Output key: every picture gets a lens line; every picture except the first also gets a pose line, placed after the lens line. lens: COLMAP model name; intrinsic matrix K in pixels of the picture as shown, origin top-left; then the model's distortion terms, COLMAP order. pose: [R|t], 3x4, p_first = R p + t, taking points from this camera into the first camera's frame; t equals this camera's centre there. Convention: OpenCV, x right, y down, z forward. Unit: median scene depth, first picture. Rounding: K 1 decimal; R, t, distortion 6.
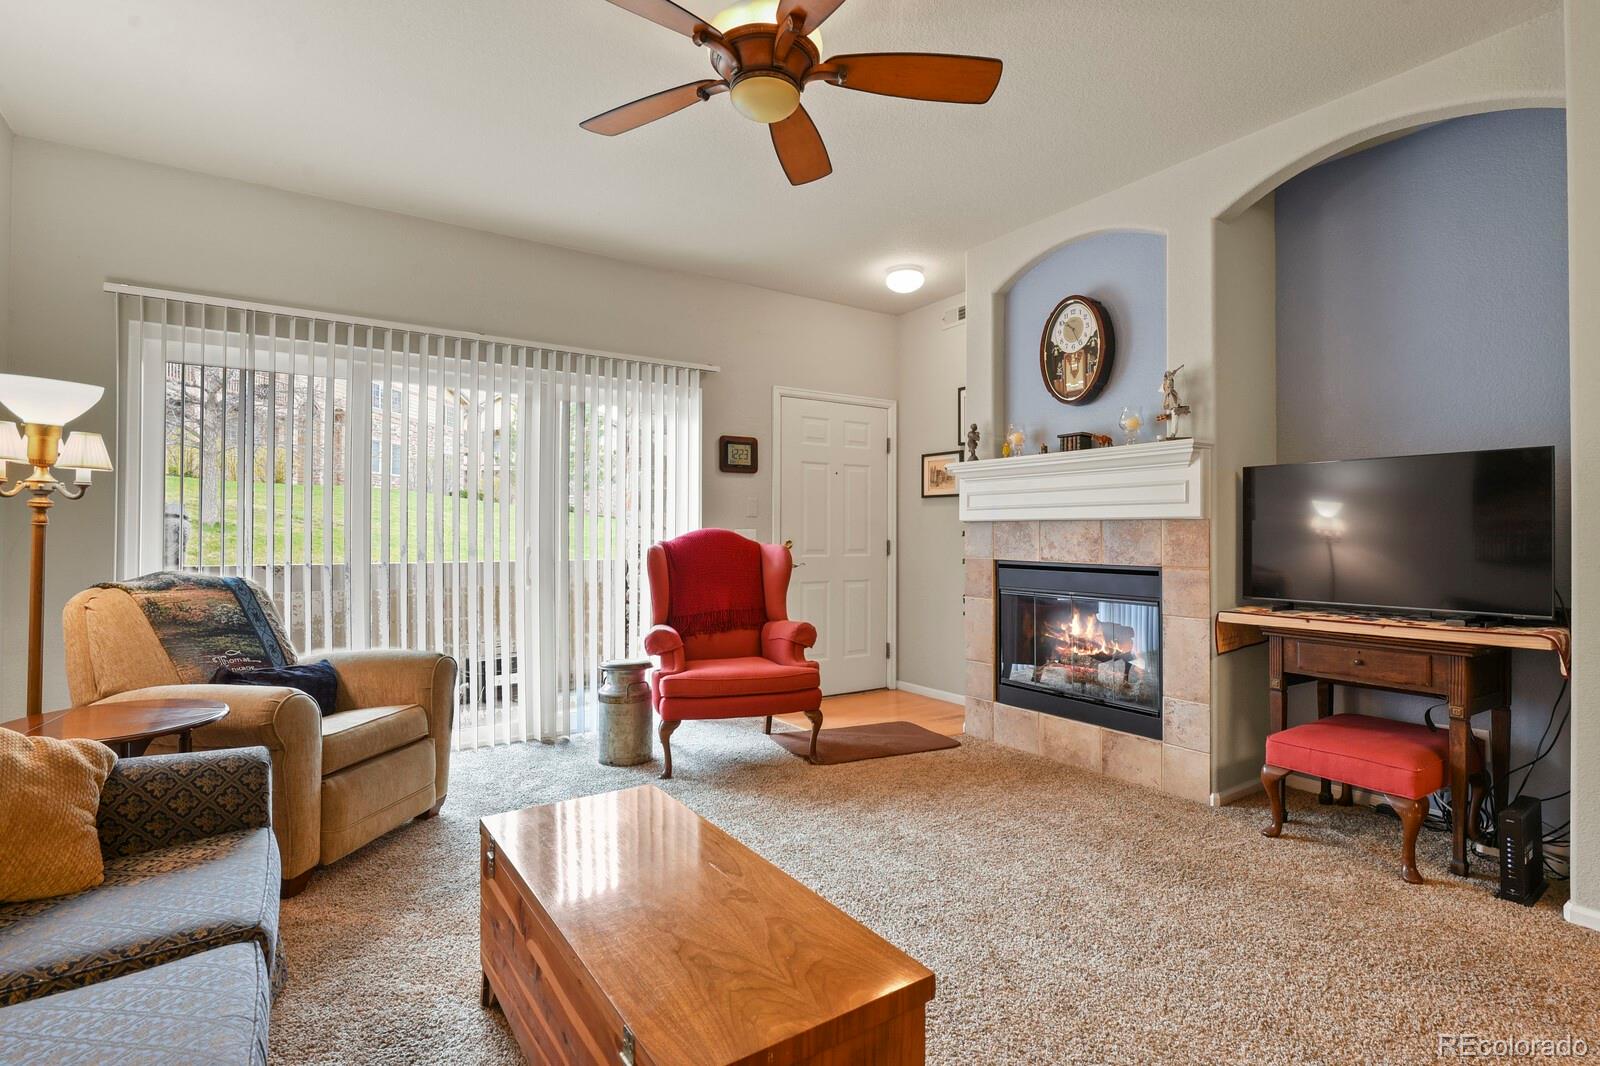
lens RADIAL K [[774.4, 0, 800.0], [0, 774.4, 533.0], [0, 0, 1]] dist [-0.000559, -0.014176]
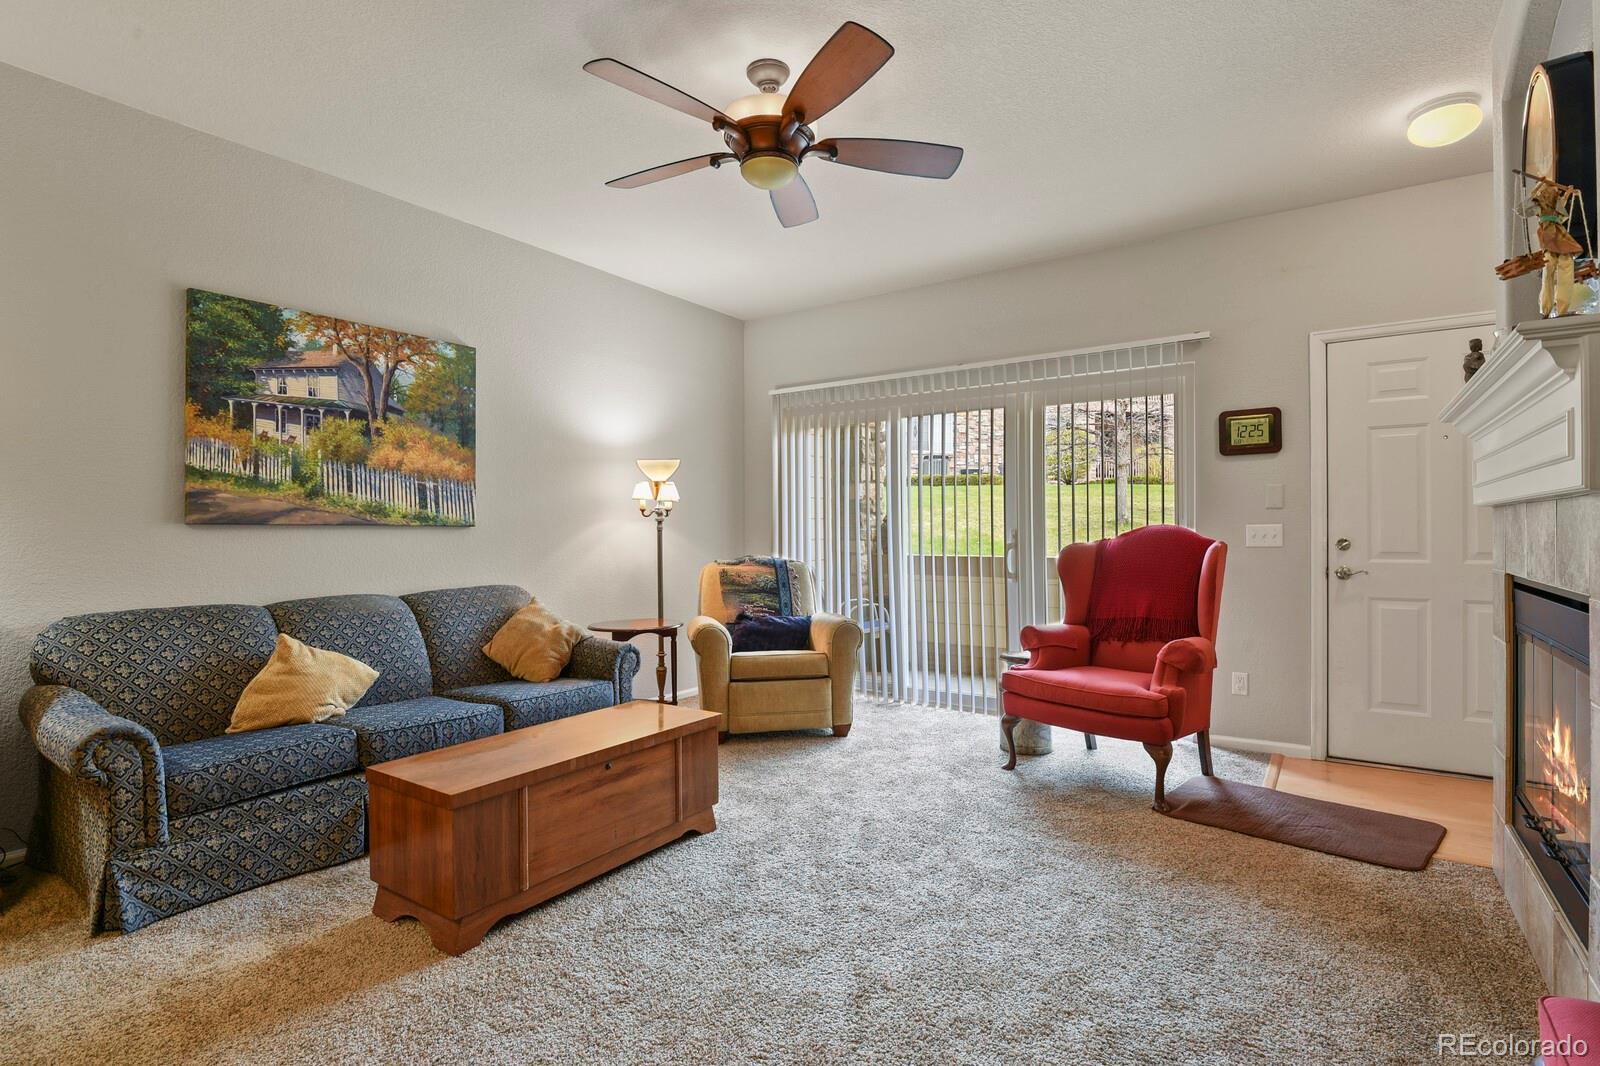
lens RADIAL K [[774.4, 0, 800.0], [0, 774.4, 533.0], [0, 0, 1]] dist [-0.000559, -0.014176]
pose [[0.365429, -0.004076, -0.930830, 0.642117], [0.006634, 0.999976, -0.001774, 0.002958], [0.930815, -0.005527, 0.365448, 0.347420]]
